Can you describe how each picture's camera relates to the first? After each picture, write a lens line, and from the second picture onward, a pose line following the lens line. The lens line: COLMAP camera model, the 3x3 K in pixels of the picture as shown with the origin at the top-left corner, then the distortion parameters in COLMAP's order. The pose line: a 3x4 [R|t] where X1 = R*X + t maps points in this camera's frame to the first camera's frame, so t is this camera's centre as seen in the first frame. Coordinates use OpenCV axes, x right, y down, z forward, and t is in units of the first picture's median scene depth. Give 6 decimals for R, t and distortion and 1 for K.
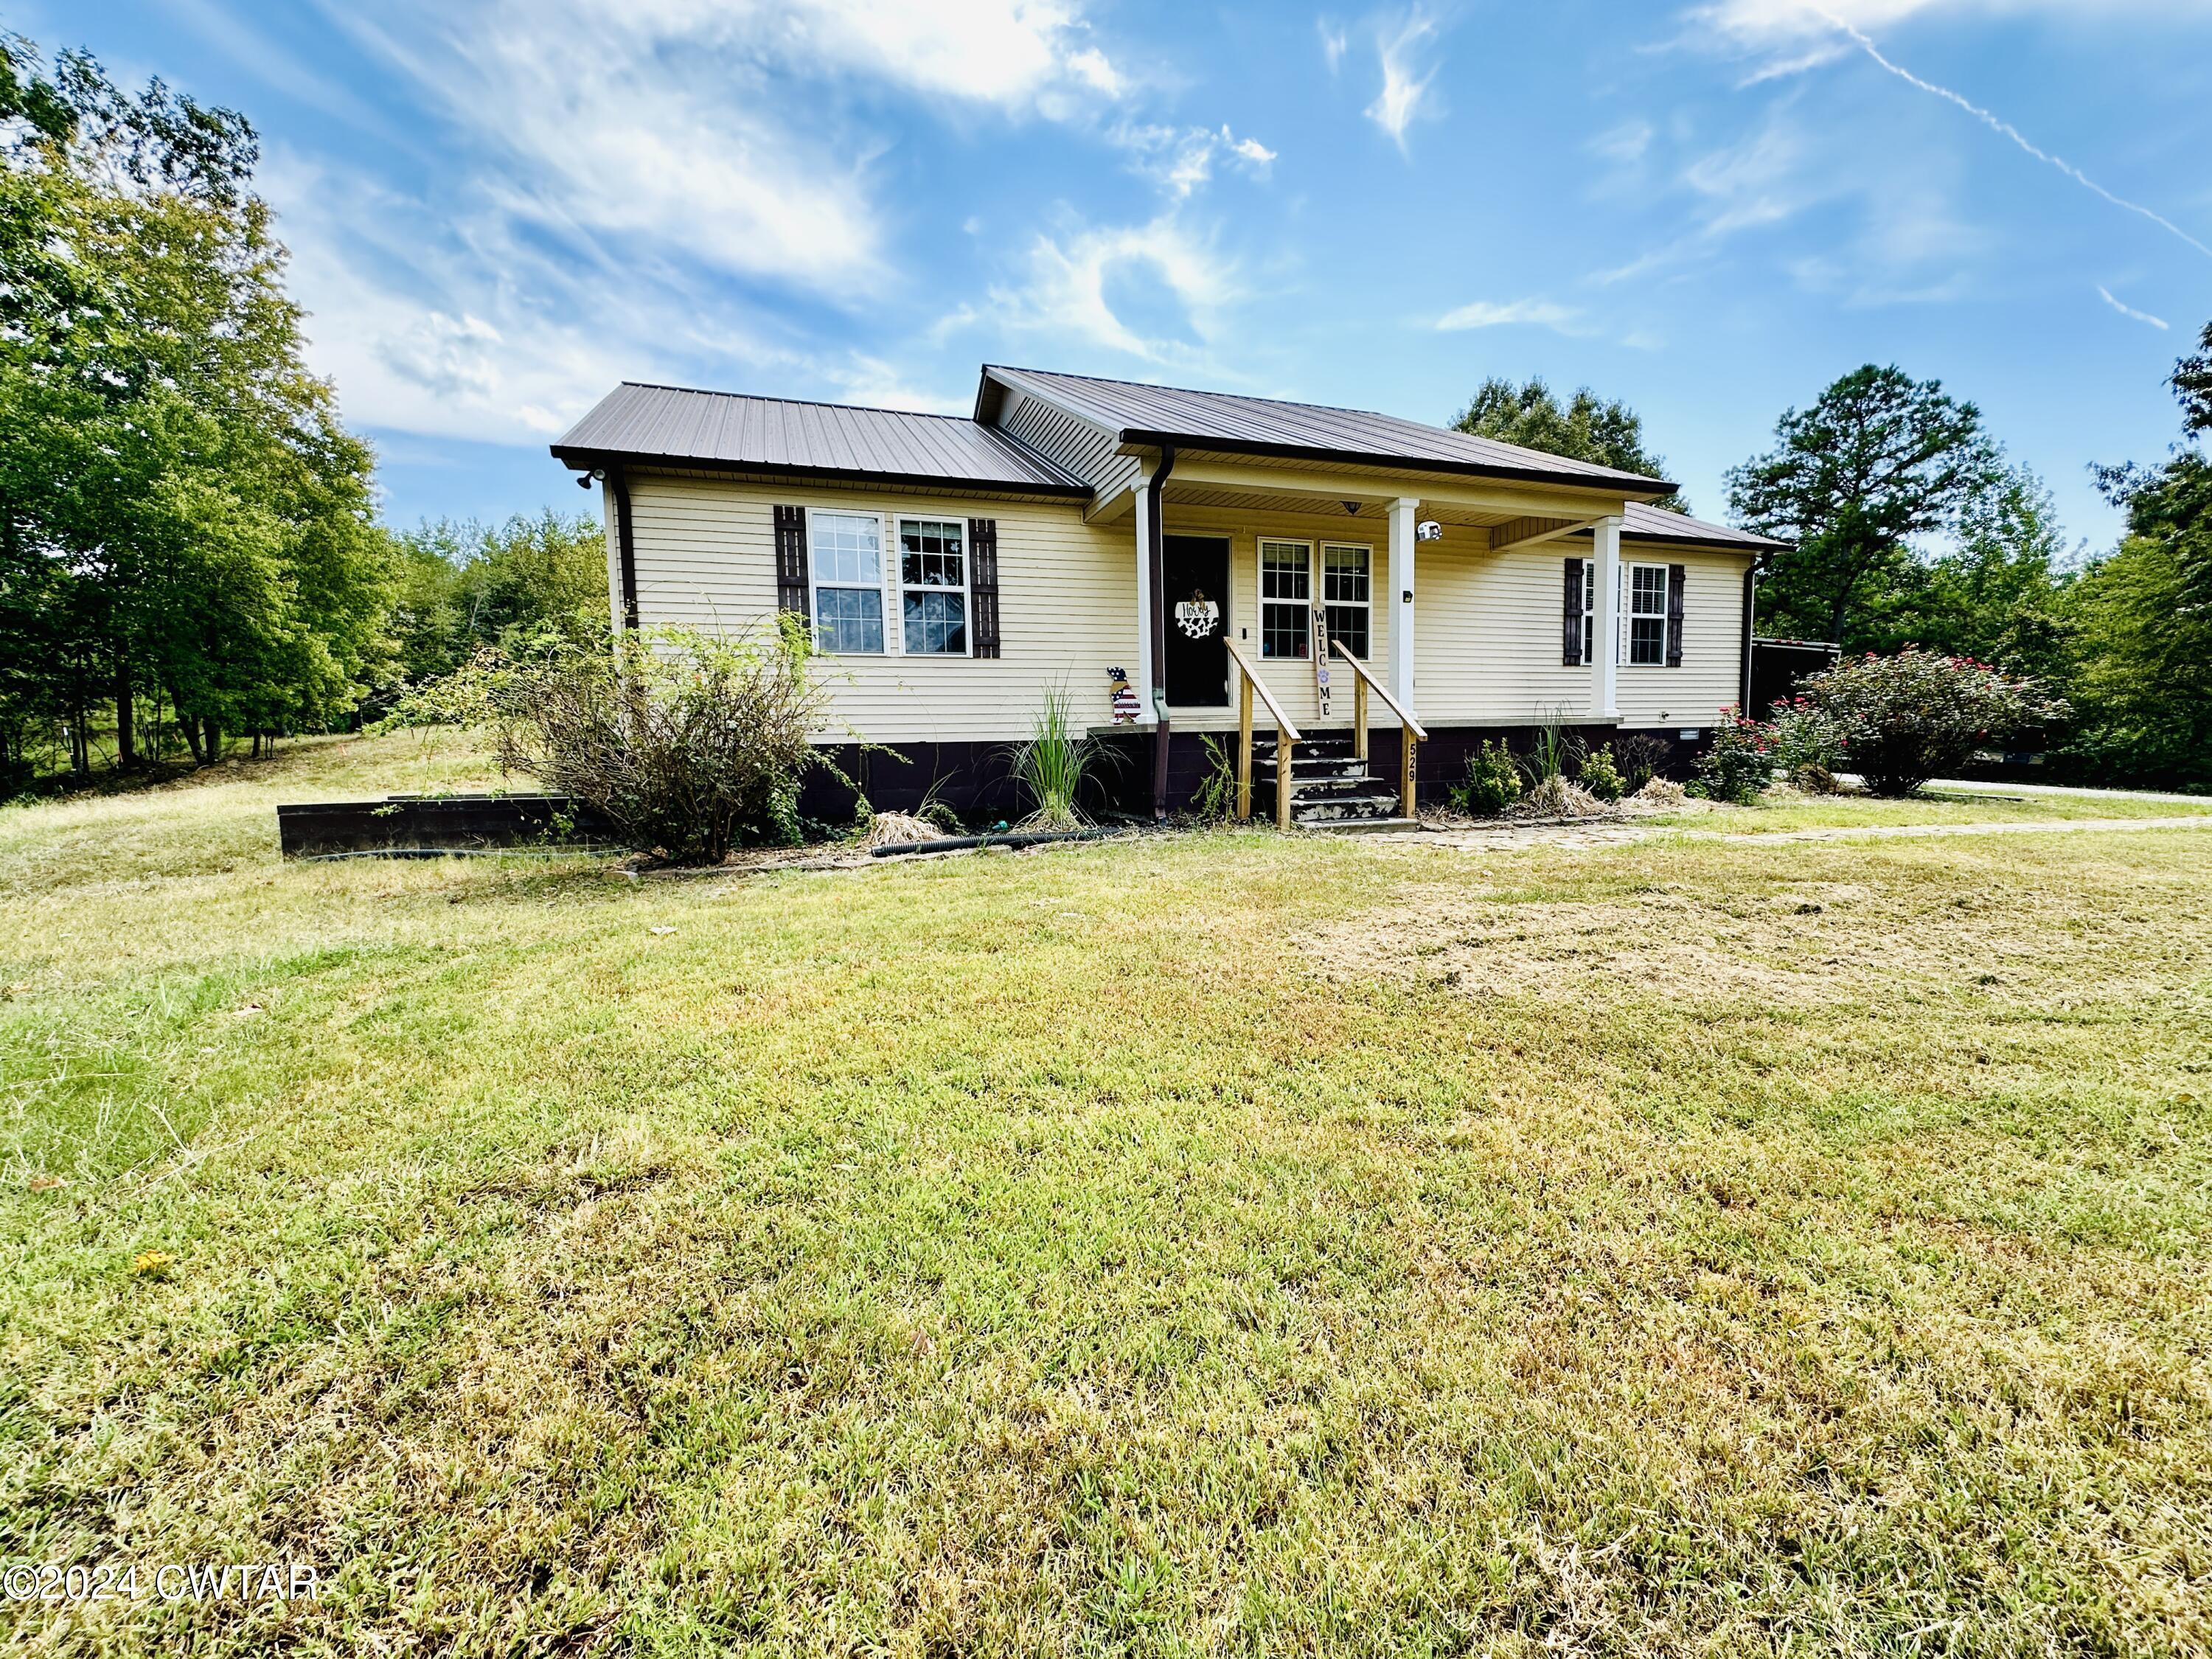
lens RADIAL K [[884.7, 0, 1095.3], [0, 884.7, 836.6], [0, 0, 1]] dist [-0.003577, 0.000727]
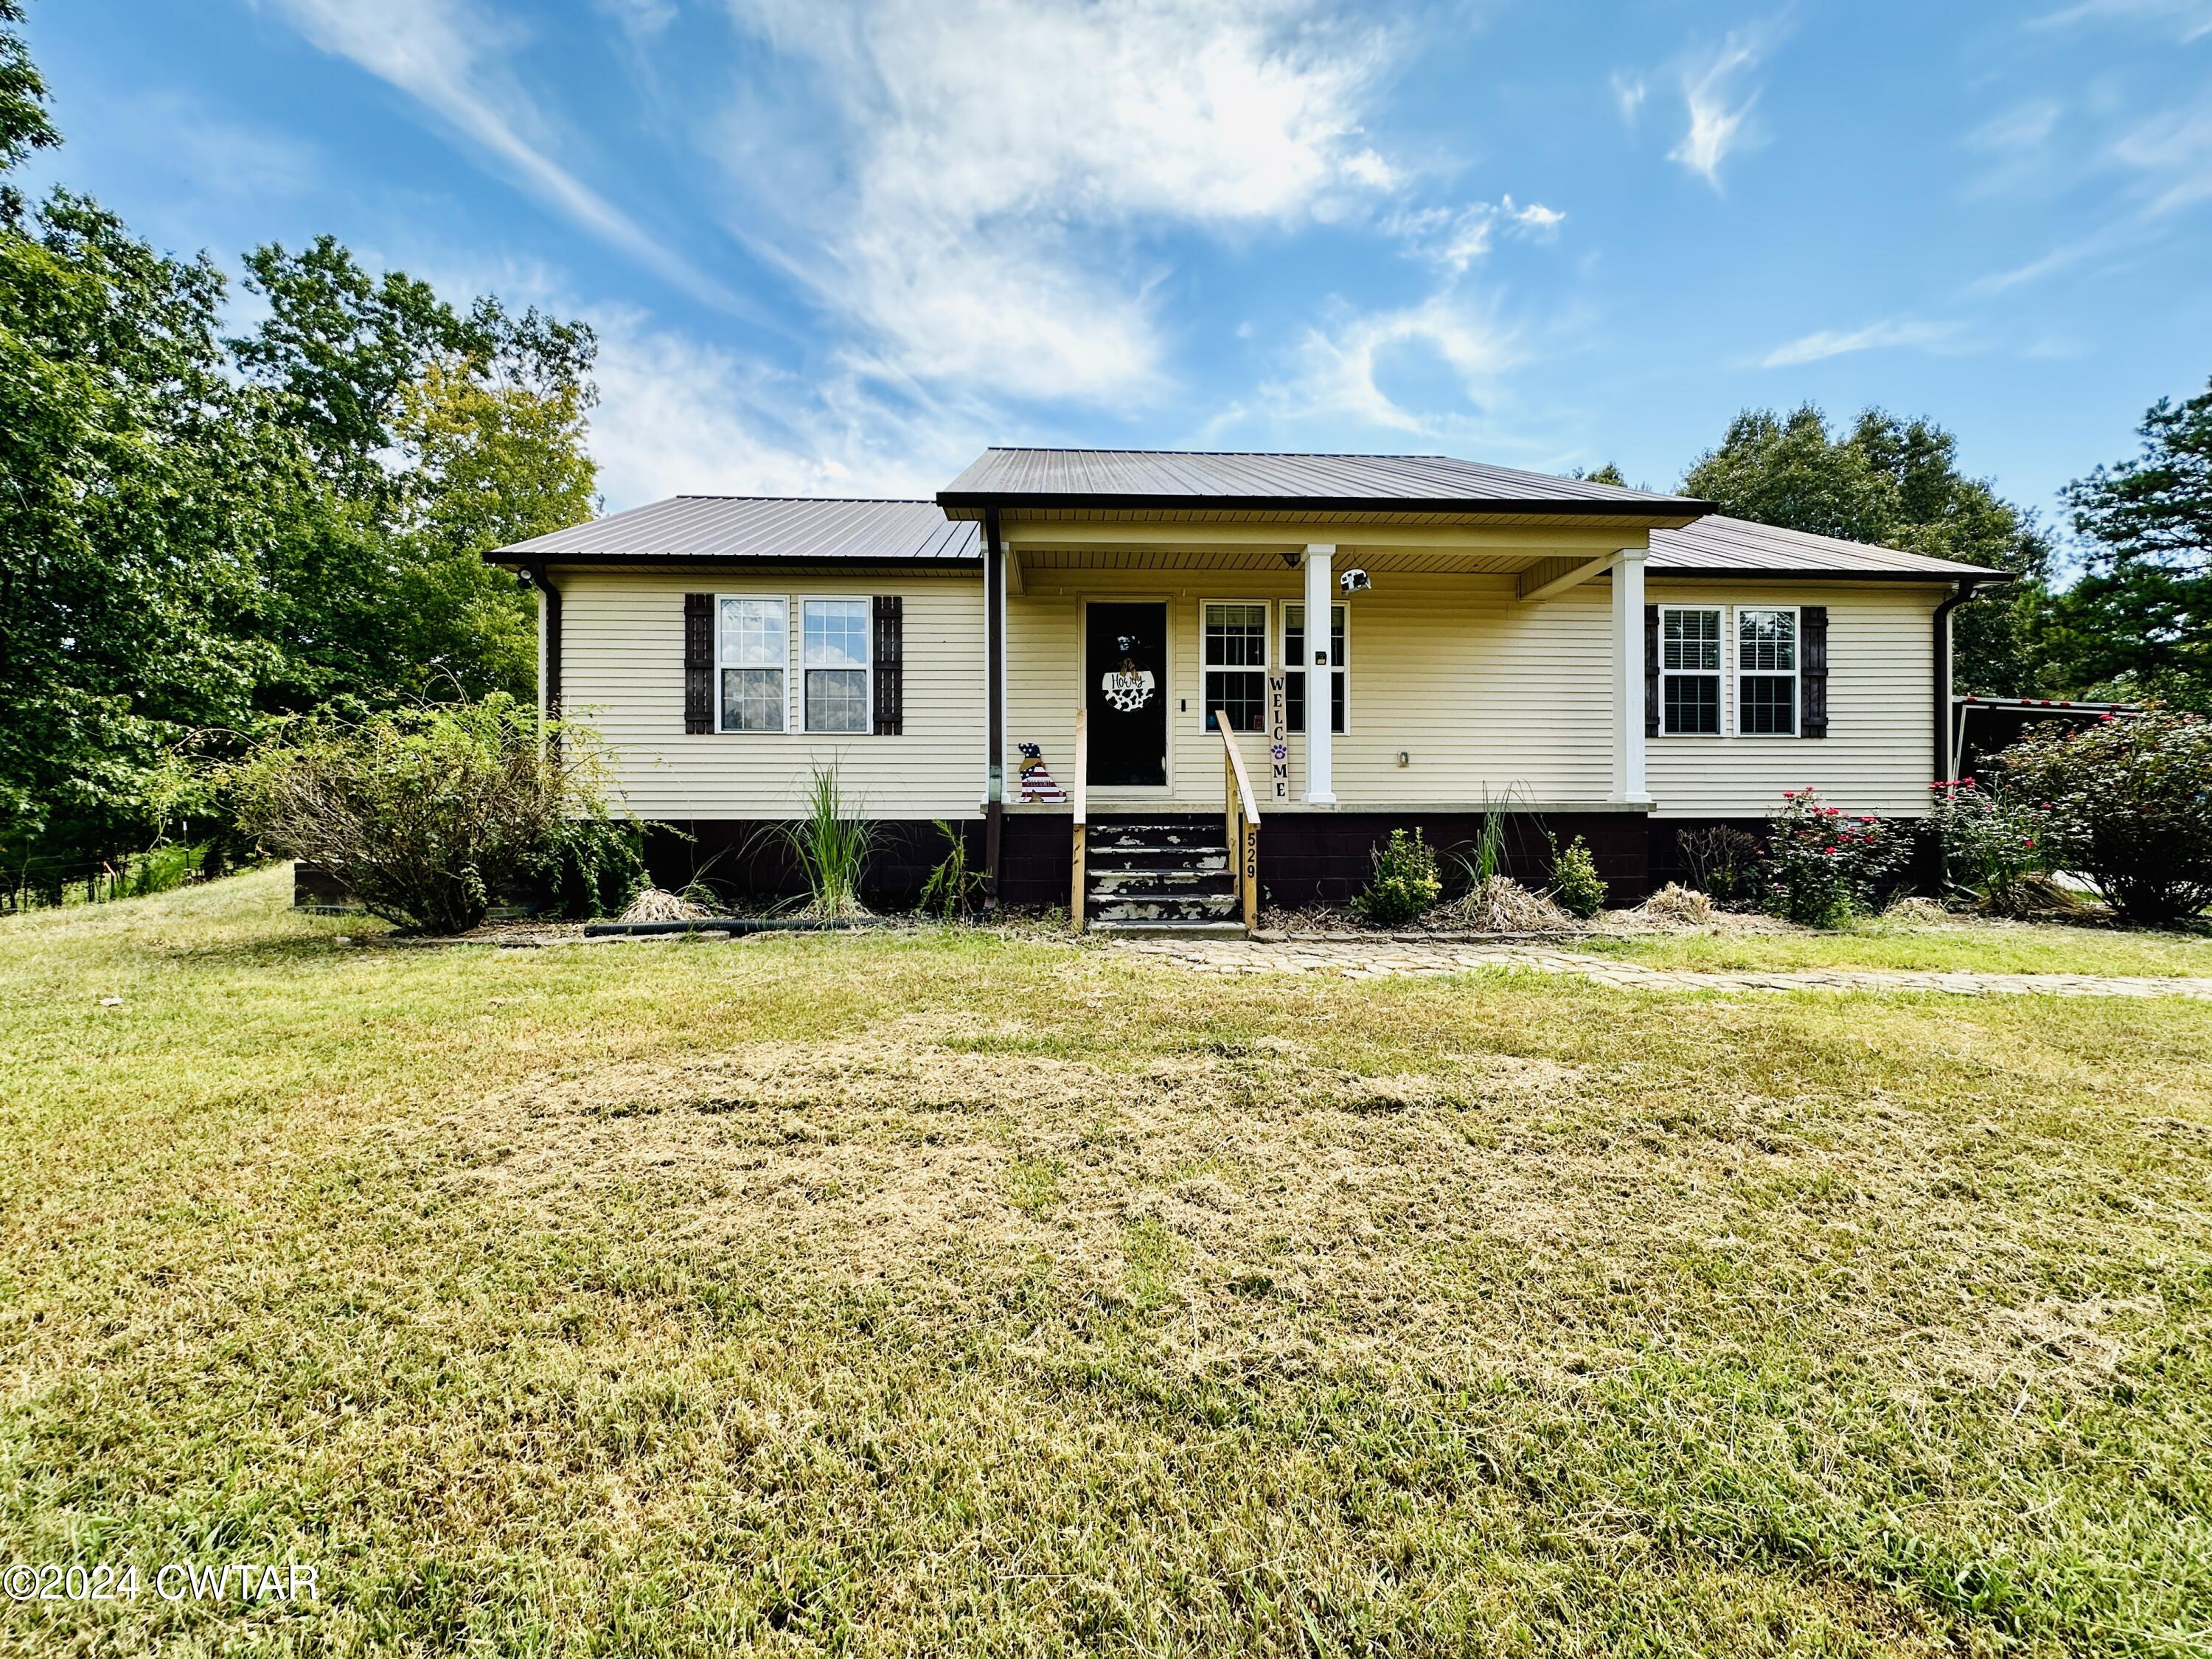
lens RADIAL K [[884.7, 0, 1087.0], [0, 884.7, 833.3], [0, 0, 1]] dist [-0.003577, 0.000727]
pose [[0.957397, 0.022814, -0.287874, 0.352294], [-0.048493, 0.995420, -0.082390, -0.023057], [0.284676, 0.092840, 0.954118, 0.136154]]
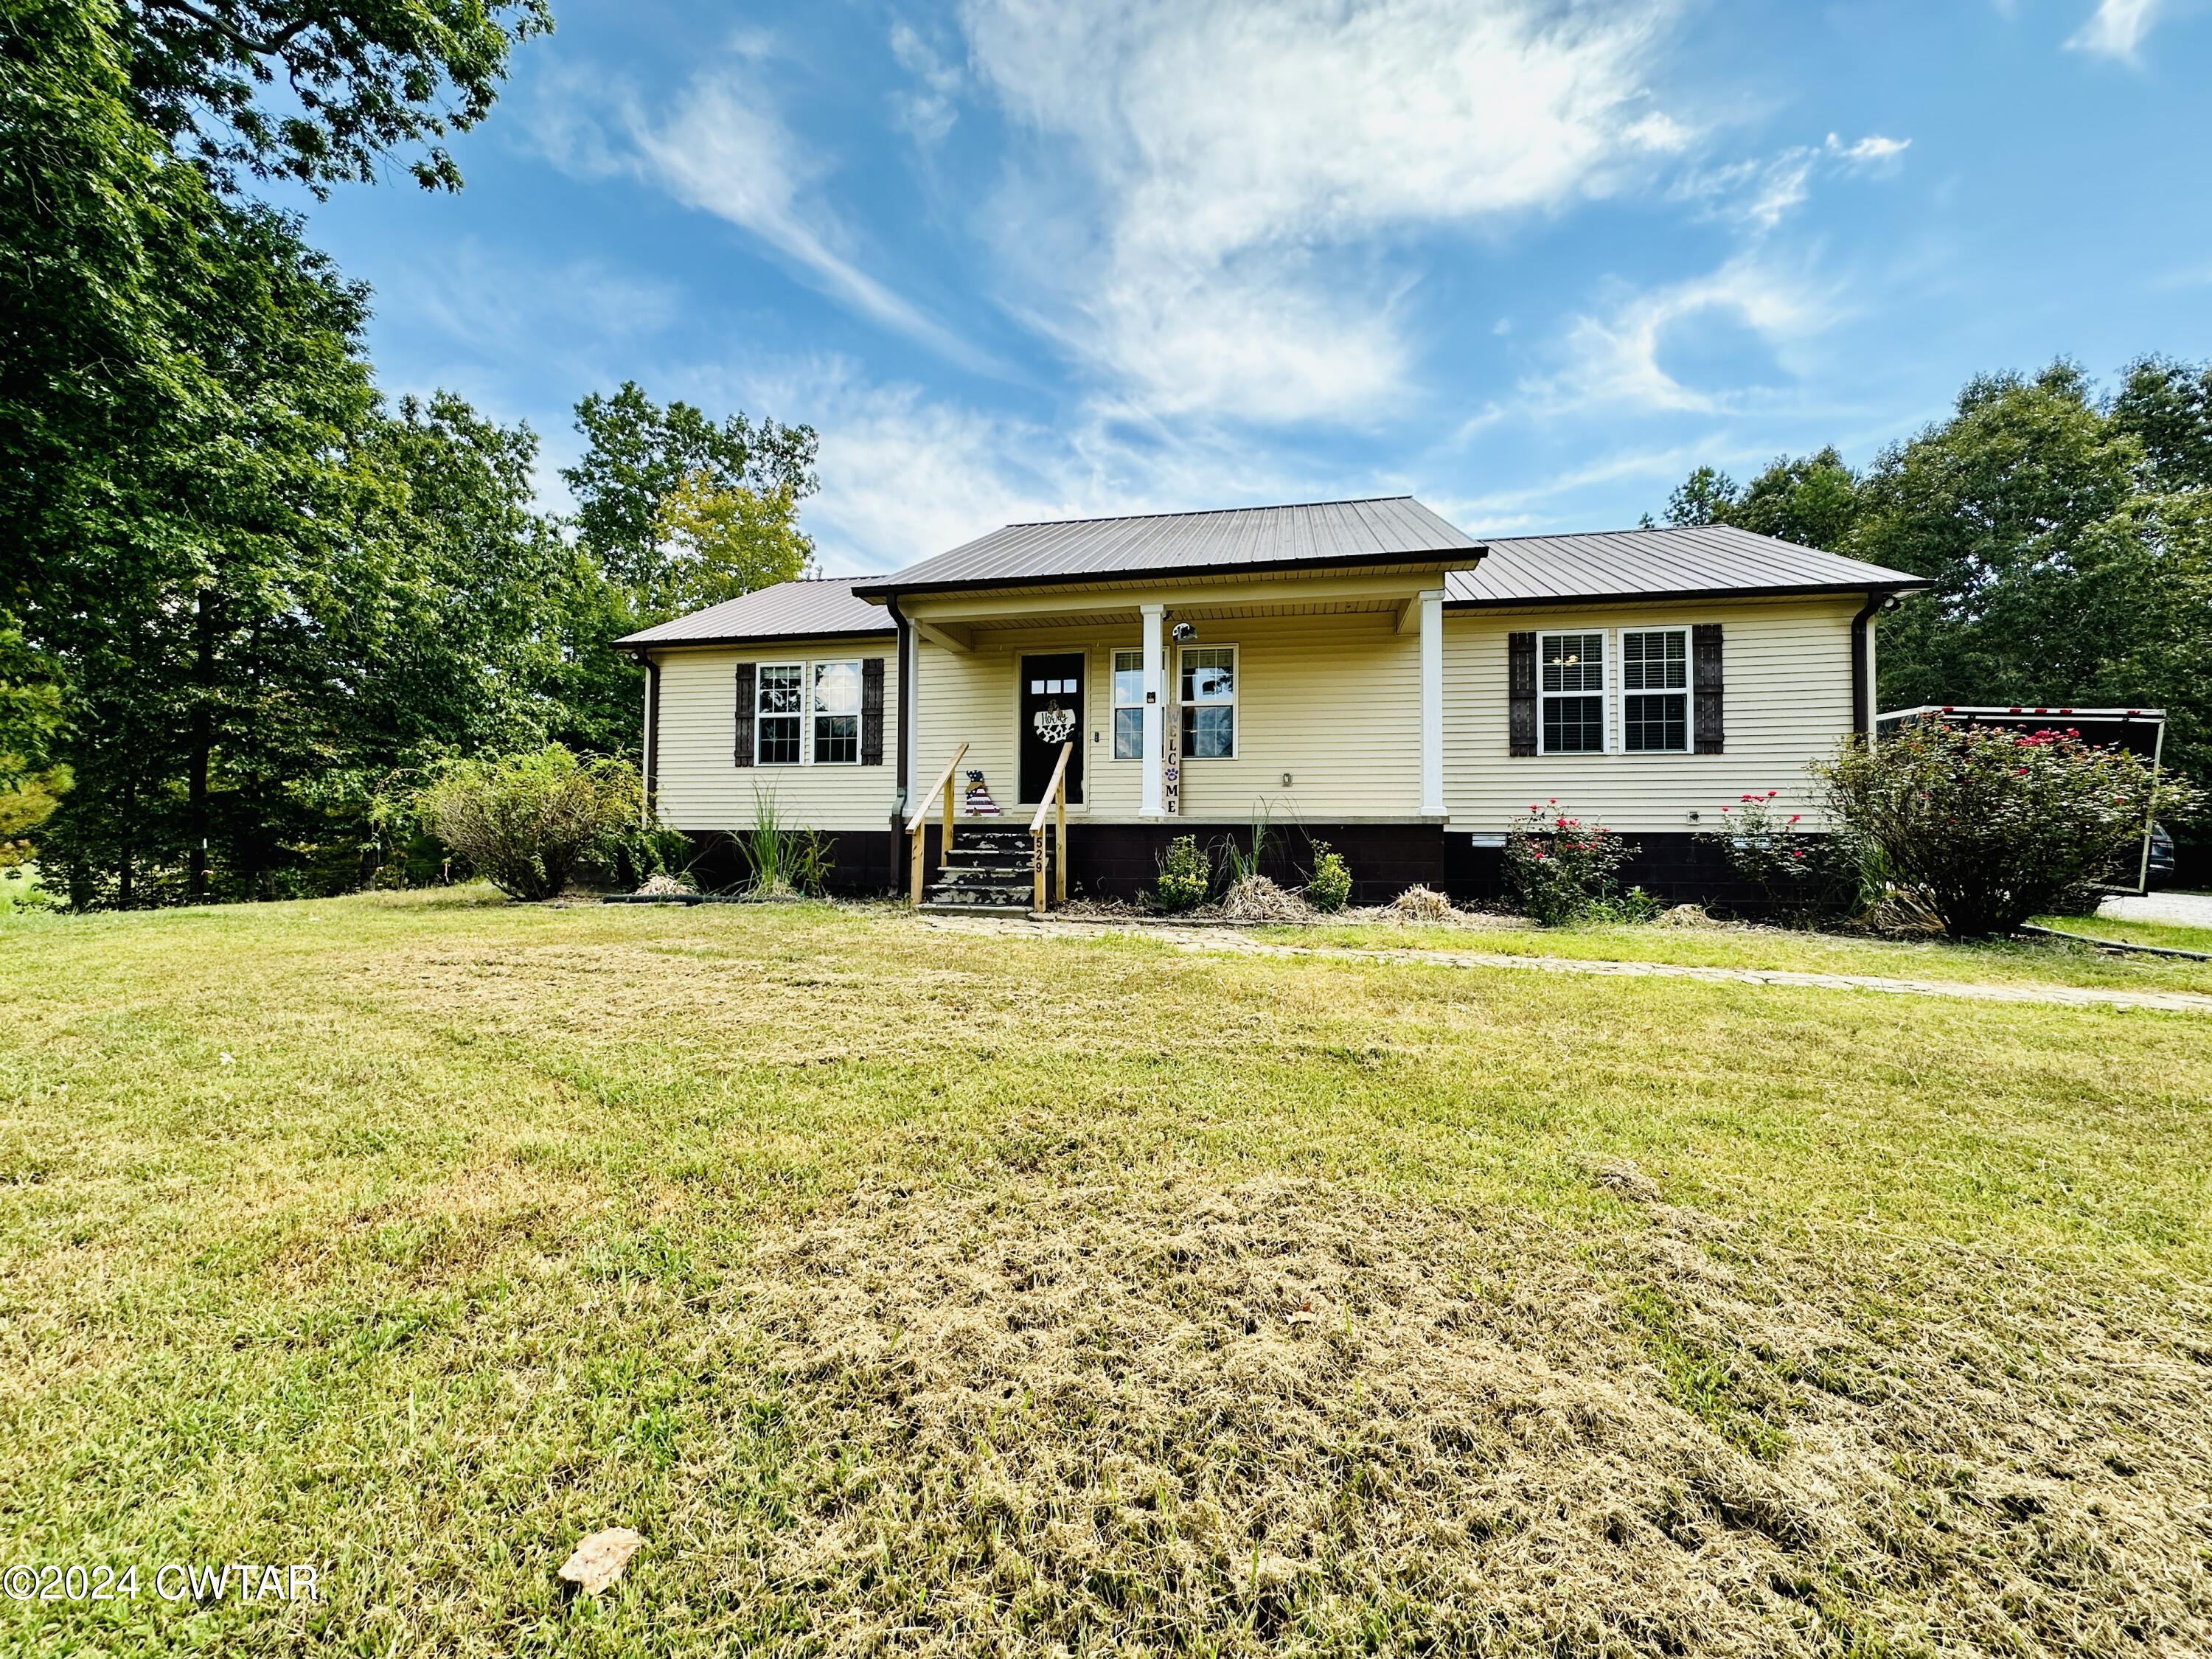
lens RADIAL K [[884.7, 0, 1093.9], [0, 884.7, 829.6], [0, 0, 1]] dist [-0.003577, 0.000727]
pose [[0.851853, 0.016234, -0.523529, 0.760580], [-0.079857, 0.991860, -0.099183, -0.011017], [0.517657, 0.126296, 0.846216, 0.106673]]
